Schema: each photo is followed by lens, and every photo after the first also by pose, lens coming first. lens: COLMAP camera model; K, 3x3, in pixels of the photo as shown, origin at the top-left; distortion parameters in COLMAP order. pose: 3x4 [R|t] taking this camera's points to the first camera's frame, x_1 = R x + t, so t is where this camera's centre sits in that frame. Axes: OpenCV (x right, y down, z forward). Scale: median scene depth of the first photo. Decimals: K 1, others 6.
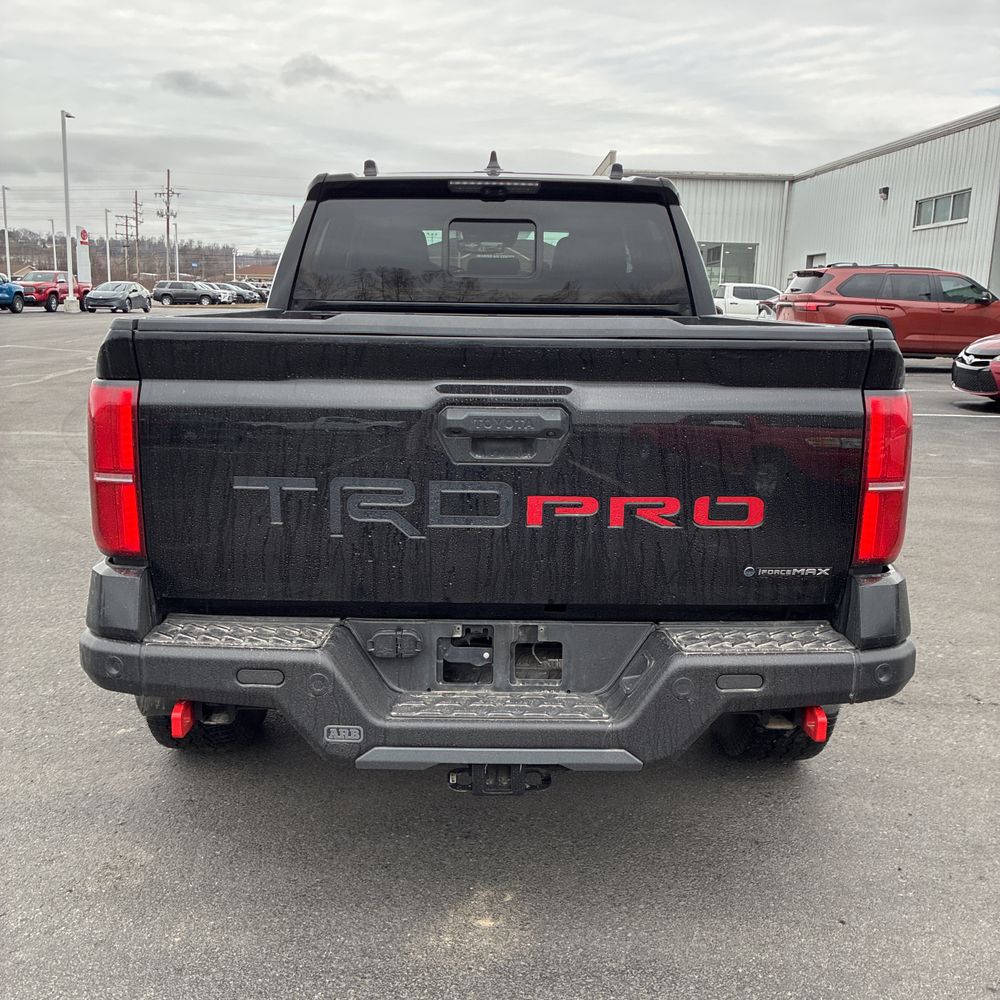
lens RADIAL K [[1009.2, 0, 485.6], [0, 1009.2, 486.8], [0, 0, 1]] dist [0.016057, 0.014415]
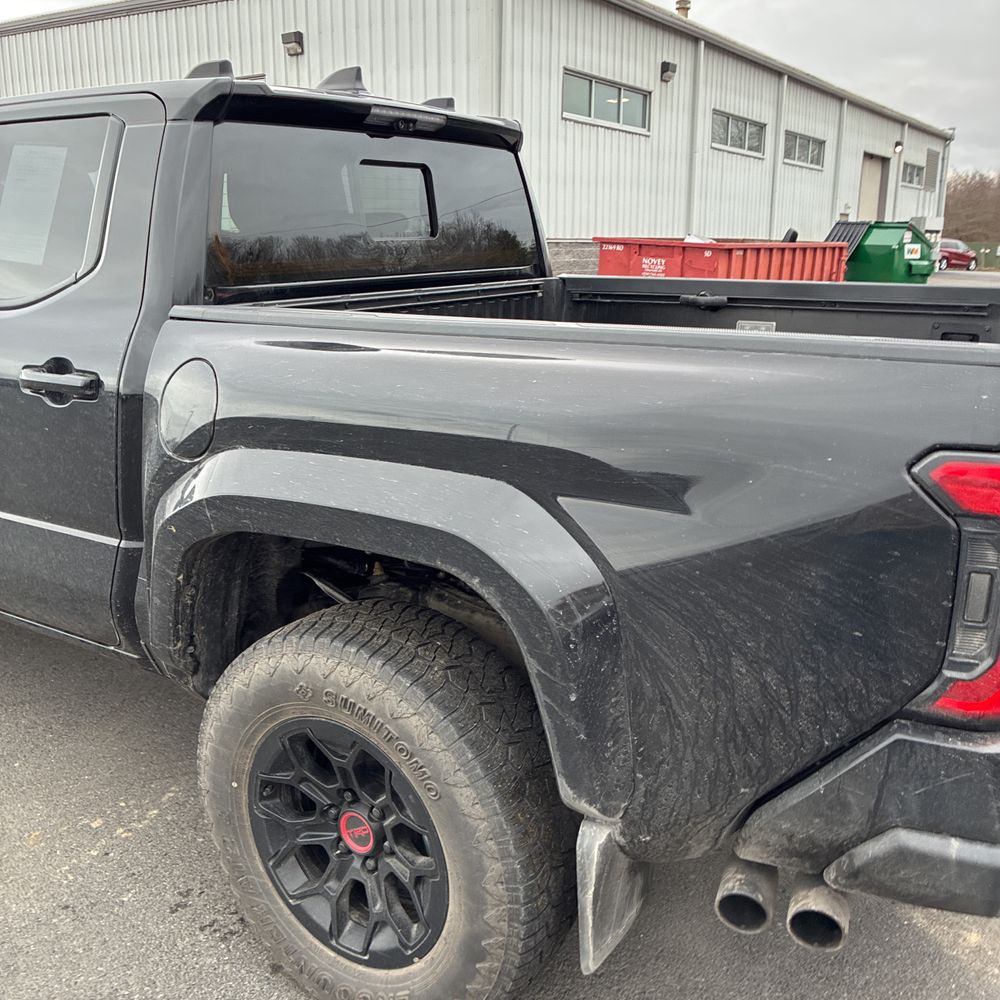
lens RADIAL K [[1031.4, 0, 479.0], [0, 1031.4, 502.5], [0, 0, 1]] dist [-0.000613, 0.002447]
pose [[0.553974, -0.232041, 0.799544, -0.401618], [0.168252, 0.971761, 0.165446, -0.087454], [-0.815356, 0.042872, 0.577371, 0.334699]]
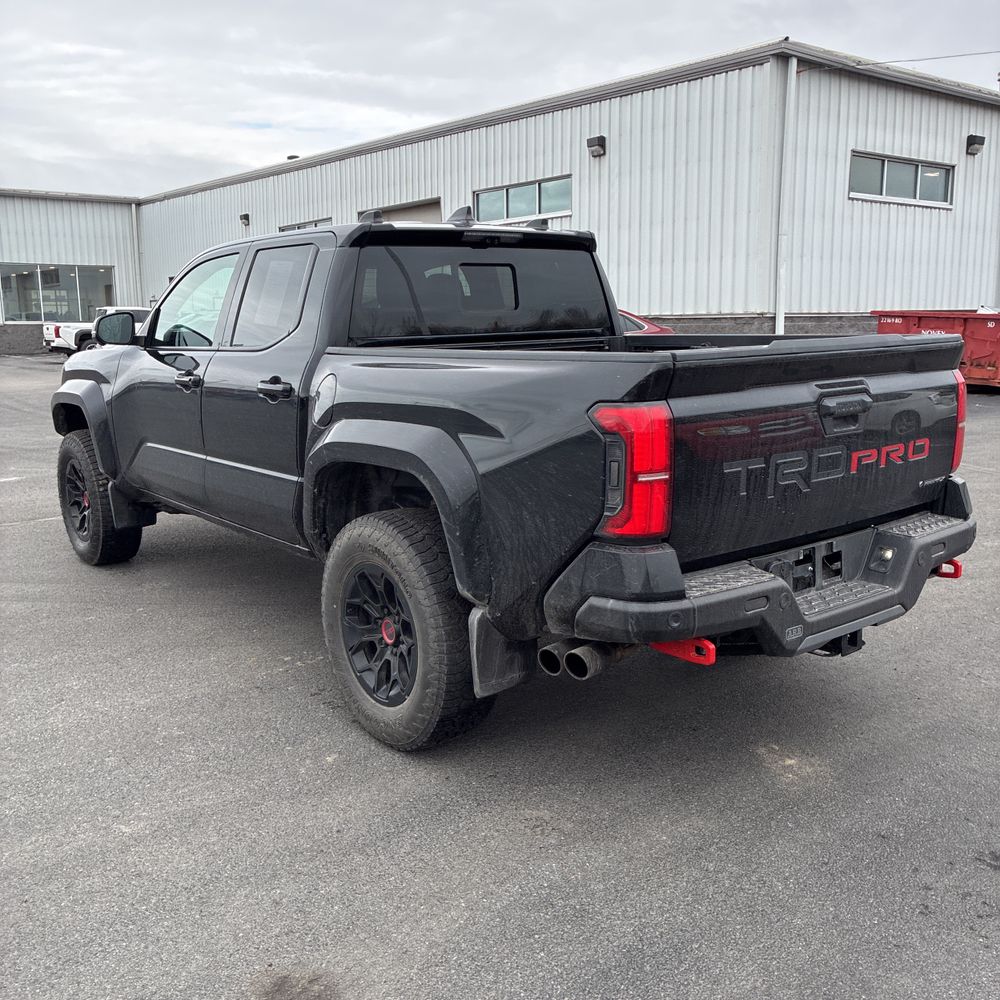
lens RADIAL K [[1032.3, 0, 456.8], [0, 1032.3, 488.1], [0, 0, 1]] dist [0.002908, 0.039893]
pose [[0.798811, -0.133566, 0.586566, -0.497765], [0.146286, 0.988902, 0.025963, -0.024336], [-0.583524, 0.065067, 0.809485, 0.029579]]
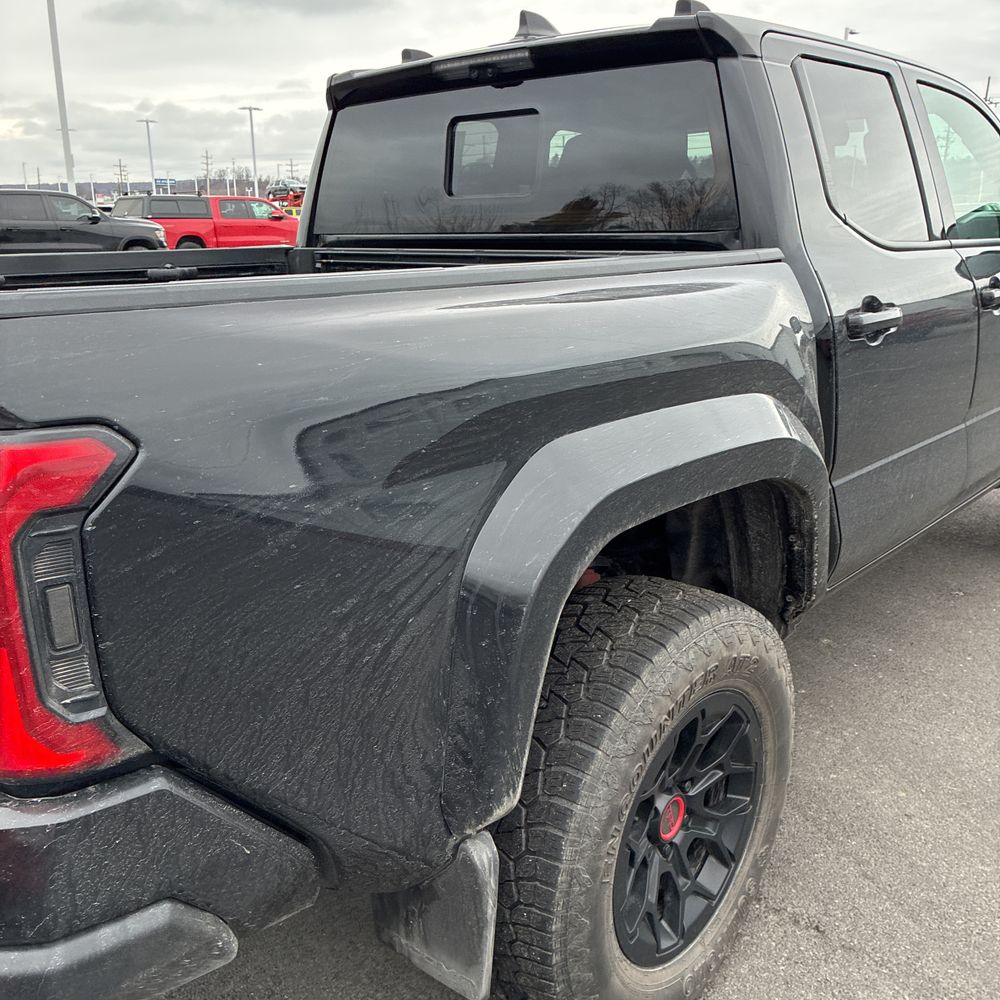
lens RADIAL K [[1012.7, 0, 503.5], [0, 1012.7, 505.9], [0, 0, 1]] dist [0.009680, 0.018470]
pose [[0.739162, 0.157306, -0.654901, 0.334632], [-0.099961, 0.987197, 0.124300, -0.053261], [0.666069, -0.026414, 0.745422, 0.302702]]
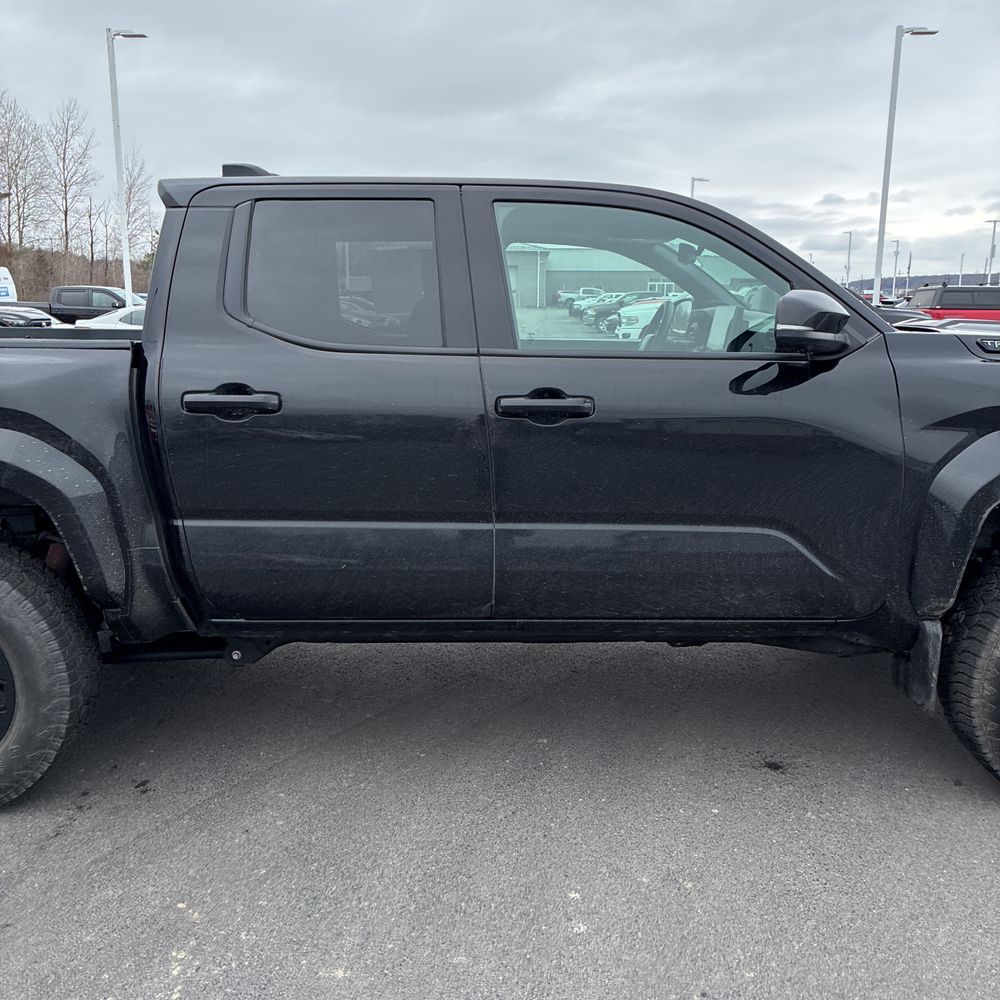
lens RADIAL K [[1012.7, 0, 503.5], [0, 1012.7, 505.9], [0, 0, 1]] dist [0.009680, 0.018470]
pose [[-0.017838, 0.174019, -0.984581, 0.670269], [-0.196971, 0.964828, 0.174096, -0.155293], [0.980247, 0.197039, 0.017066, 0.839710]]
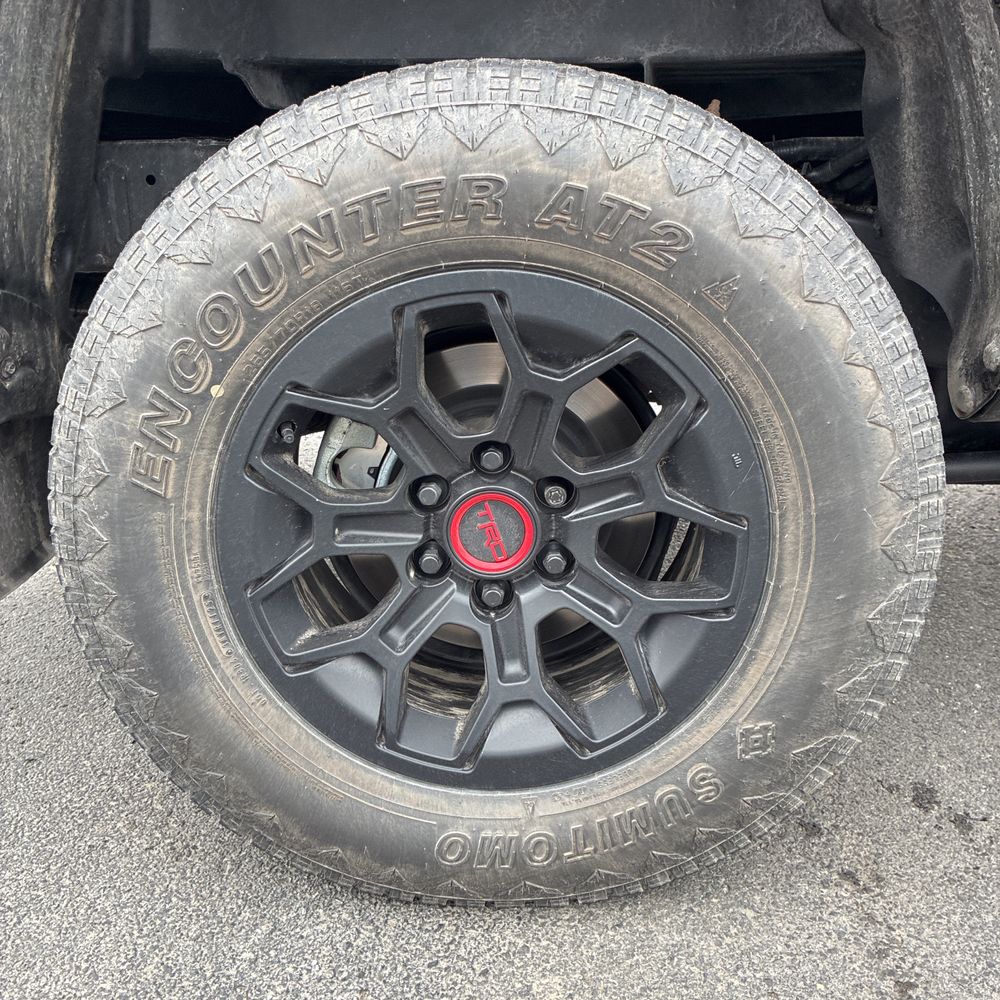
lens RADIAL K [[1011.3, 0, 504.9], [0, 1011.3, 498.1], [0, 0, 1]] dist [0.039686, -0.019529]
pose [[-0.043130, 0.278602, -0.959438, 0.338656], [-0.180554, 0.942345, 0.281755, 0.027211], [0.982619, 0.185382, 0.009659, 0.579292]]
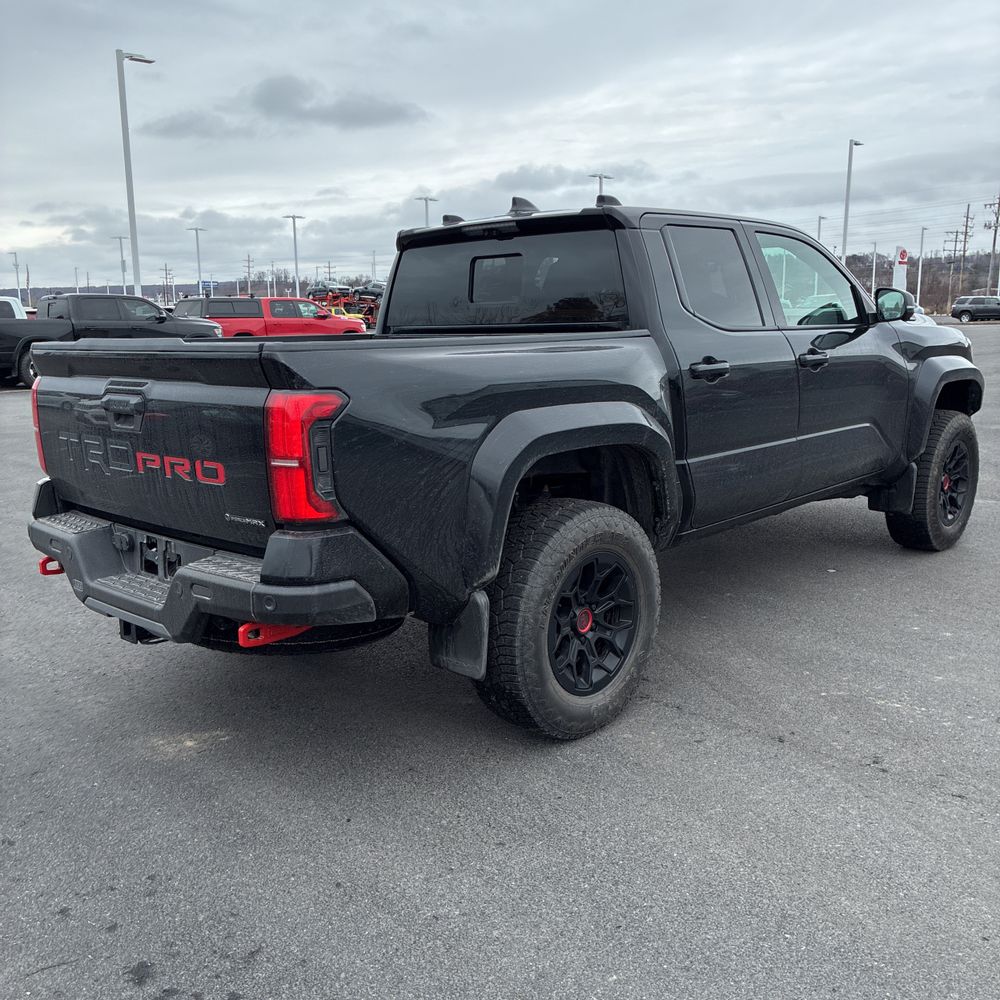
lens RADIAL K [[1011.3, 0, 504.9], [0, 1011.3, 498.1], [0, 0, 1]] dist [0.039686, -0.019529]
pose [[0.719880, 0.089928, -0.688248, 0.563648], [-0.095843, 0.994952, 0.029755, -0.007976], [0.687450, 0.044544, 0.724865, 0.090862]]
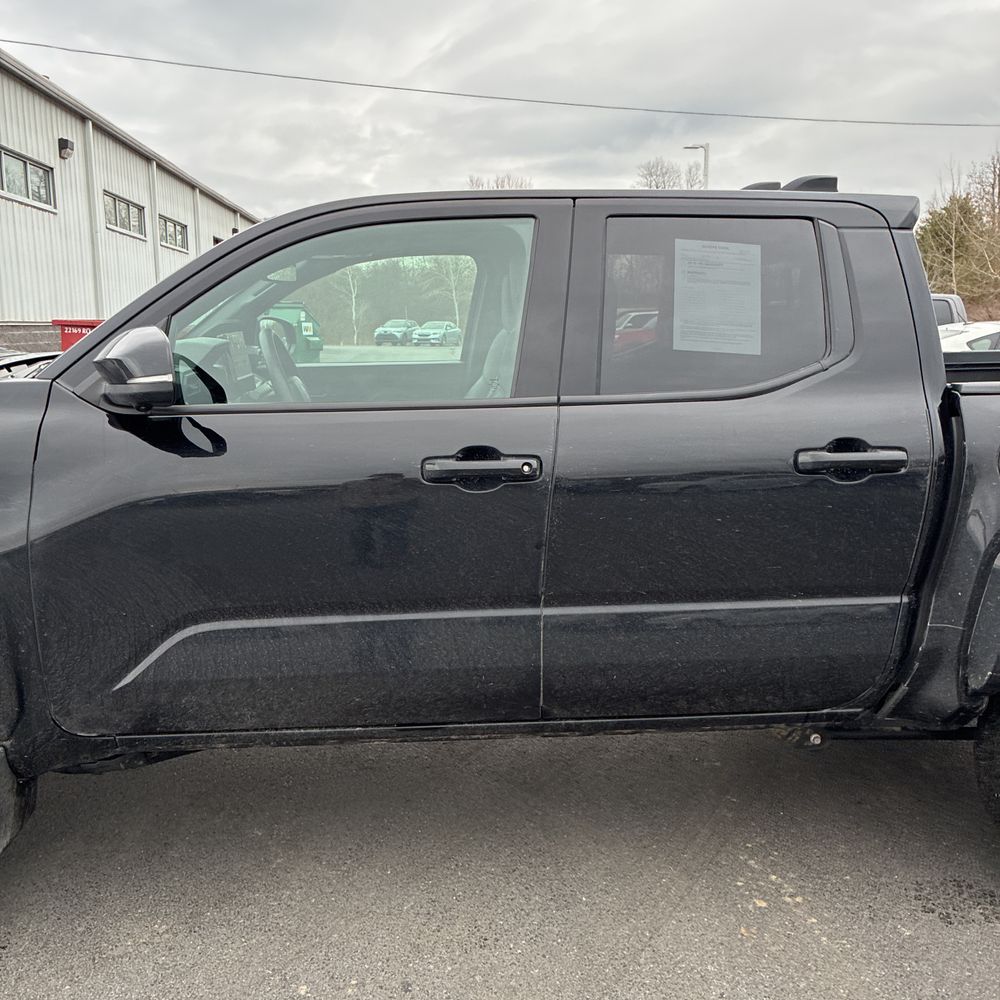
lens RADIAL K [[1046.5, 0, 481.2], [0, 1046.5, 502.9], [0, 0, 1]] dist [-0.009988, 0.036393]
pose [[-0.093428, -0.202507, 0.974814, -0.577652], [0.192391, 0.956970, 0.217240, -0.203332], [-0.976861, 0.207842, -0.050447, 0.881500]]
